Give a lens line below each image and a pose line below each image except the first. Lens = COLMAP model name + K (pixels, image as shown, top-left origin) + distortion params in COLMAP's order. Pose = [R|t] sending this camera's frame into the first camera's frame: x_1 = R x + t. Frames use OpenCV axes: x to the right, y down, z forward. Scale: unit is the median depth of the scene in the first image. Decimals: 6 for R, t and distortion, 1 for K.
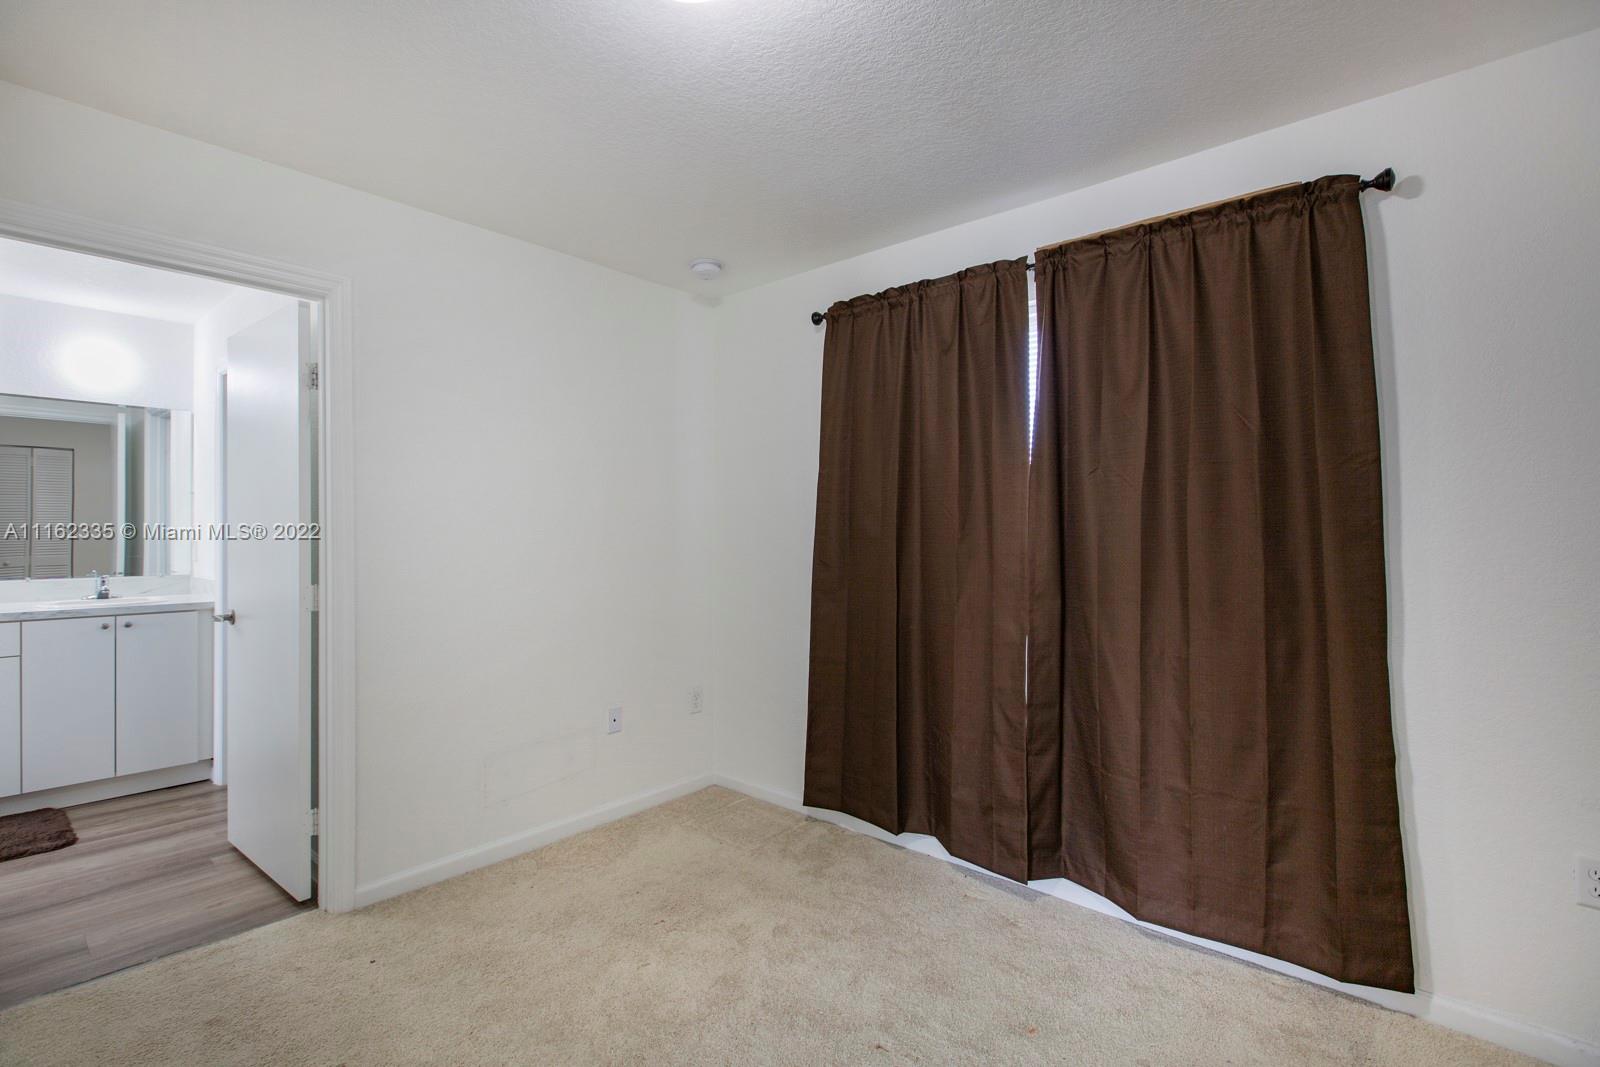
lens RADIAL K [[734.4, 0, 803.3], [0, 734.4, 530.1], [0, 0, 1]] dist [0.000482, 0.000546]
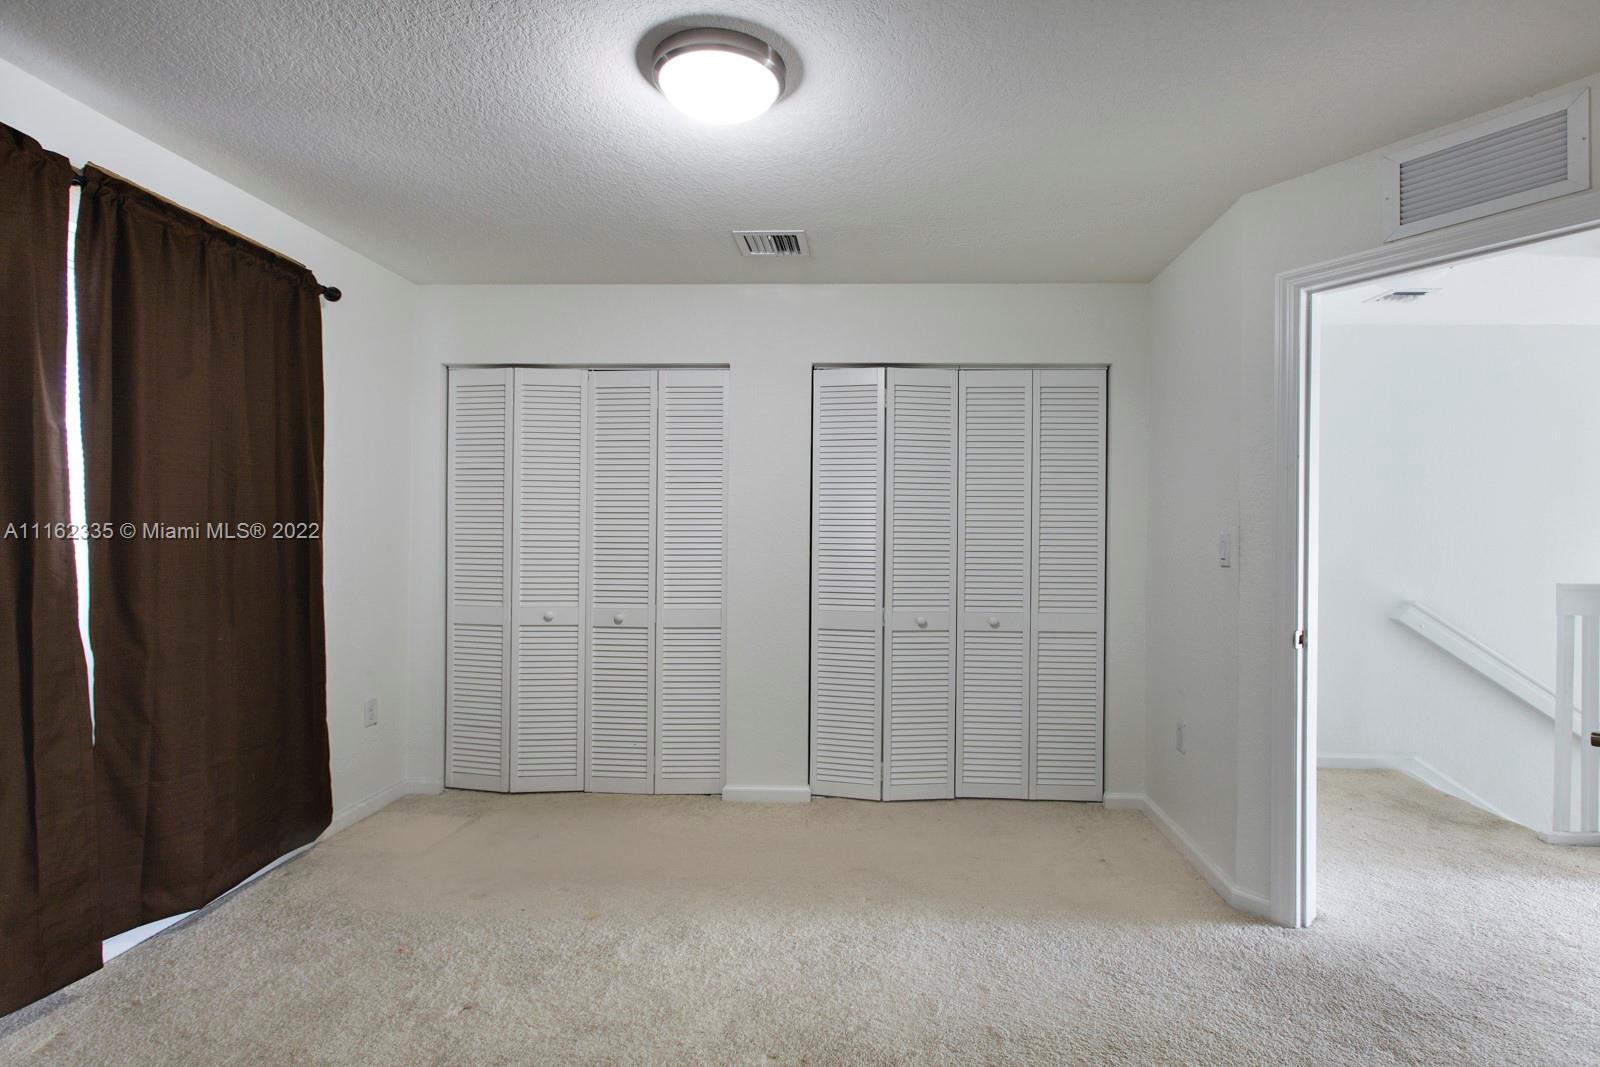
lens RADIAL K [[734.4, 0, 805.3], [0, 734.4, 535.3], [0, 0, 1]] dist [0.000482, 0.000546]
pose [[-0.583740, -0.003841, 0.811931, -0.910598], [-0.008445, 0.999963, -0.001341, 0.015693], [-0.811897, -0.007640, -0.583751, 0.975611]]
